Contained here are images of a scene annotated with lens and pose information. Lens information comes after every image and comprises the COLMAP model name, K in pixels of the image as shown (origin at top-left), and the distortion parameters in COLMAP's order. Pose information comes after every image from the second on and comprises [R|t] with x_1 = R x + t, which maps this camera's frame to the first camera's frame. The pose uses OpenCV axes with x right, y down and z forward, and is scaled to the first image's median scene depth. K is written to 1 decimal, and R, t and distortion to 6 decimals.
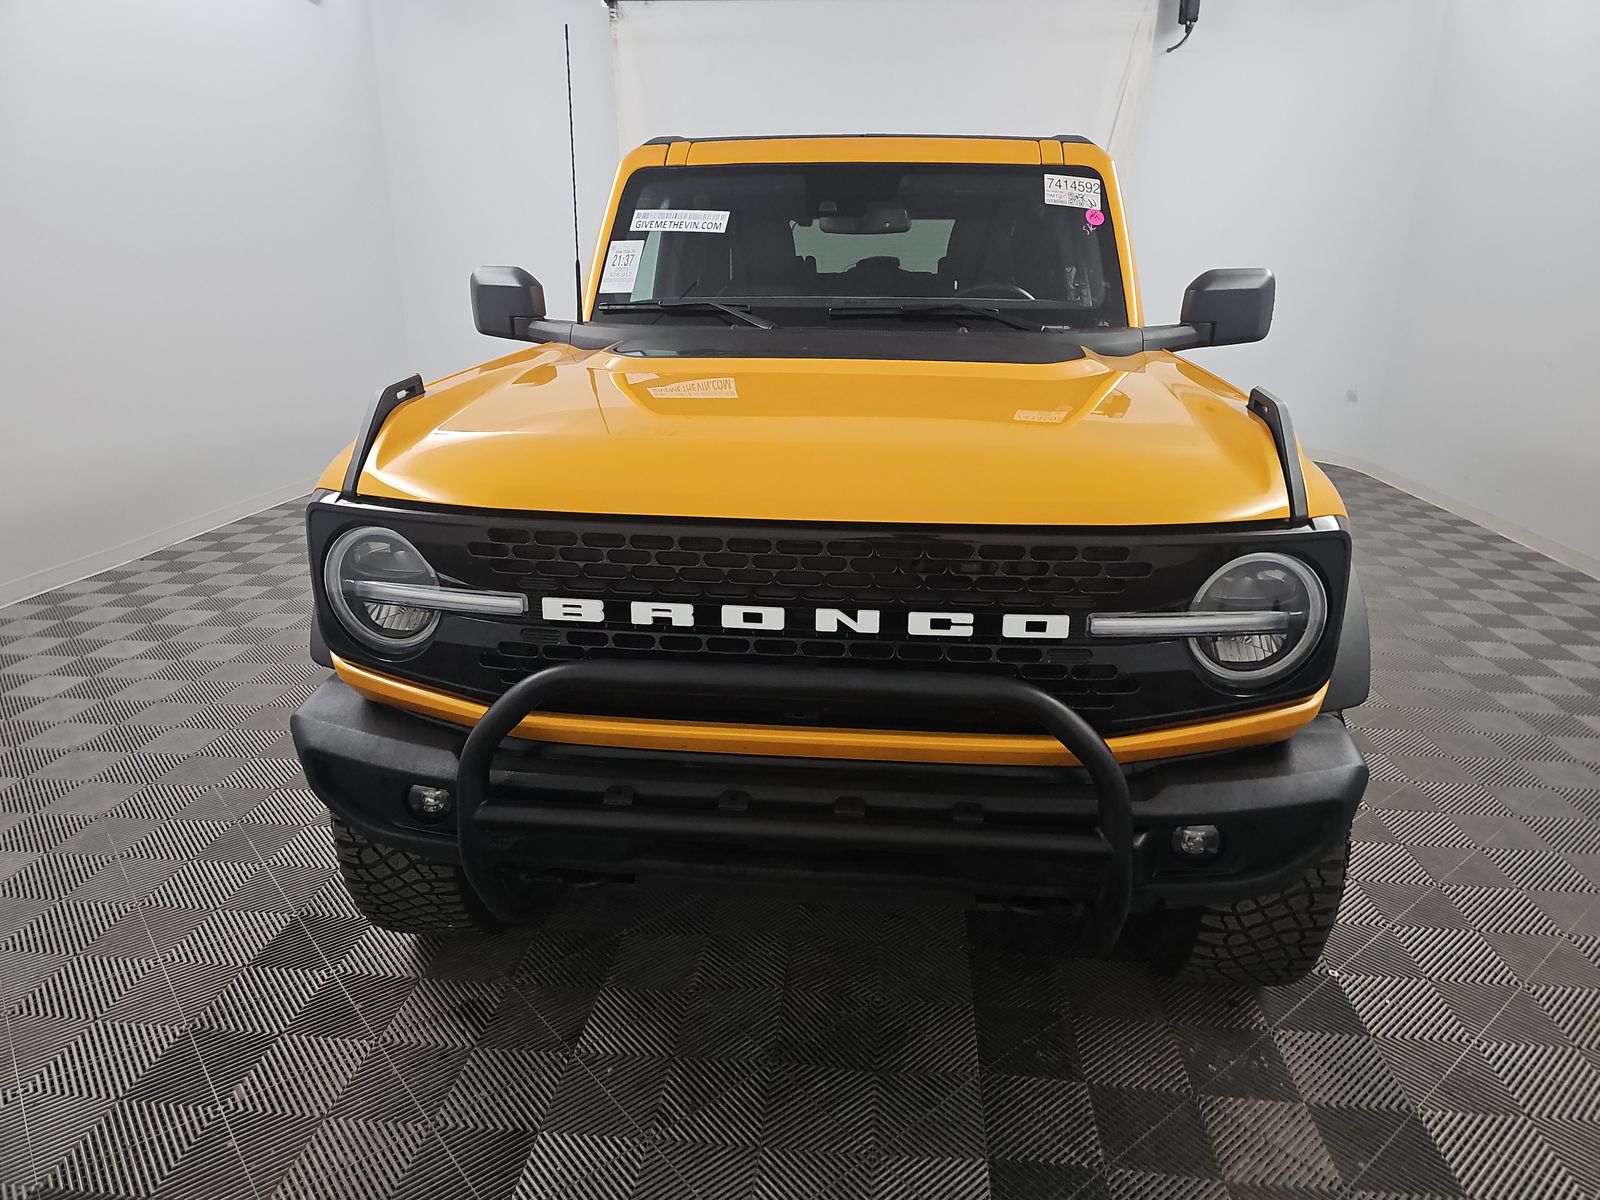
lens RADIAL K [[1046.5, 0, 799.6], [0, 1046.5, 596.2], [0, 0, 1]] dist [0.002525, -0.006045]
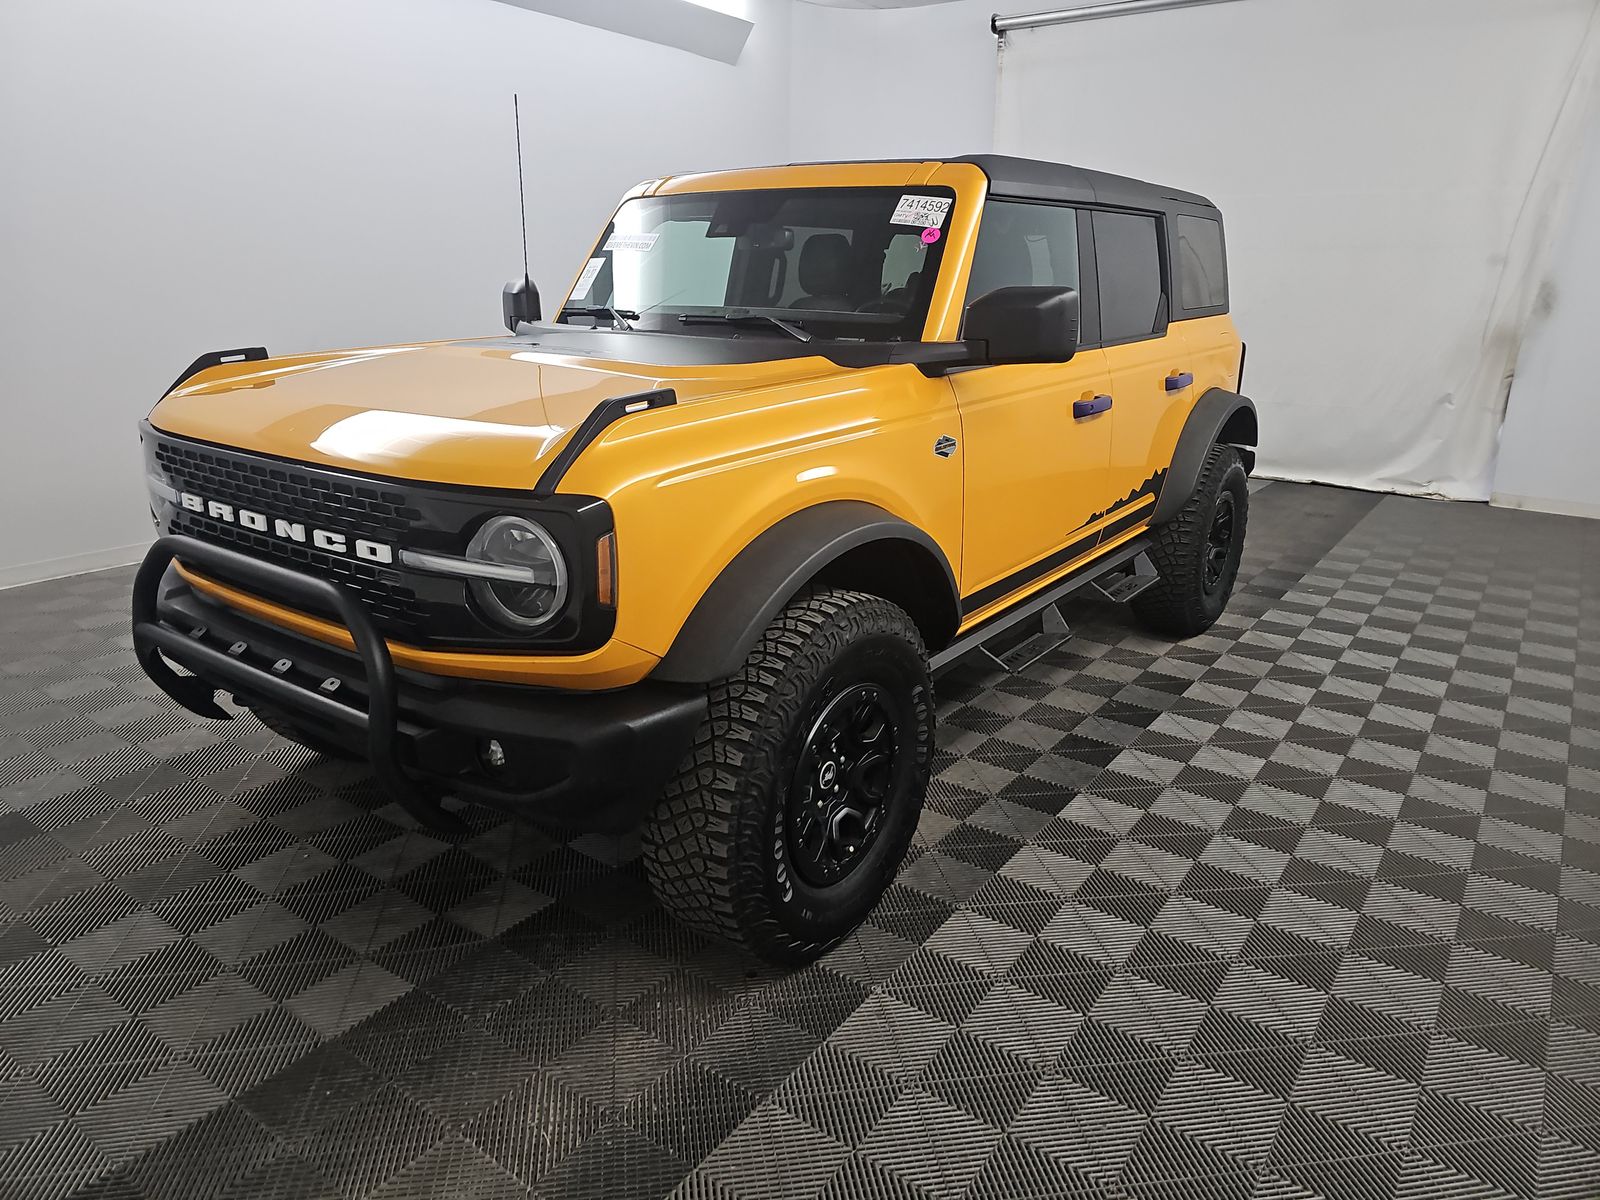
lens RADIAL K [[1046.5, 0, 795.9], [0, 1046.5, 599.3], [0, 0, 1]] dist [0.002525, -0.006045]
pose [[0.855482, 0.157387, -0.493336, 0.761518], [-0.164281, 0.985967, 0.029674, -0.021631], [0.491083, 0.055660, 0.869333, 0.070077]]
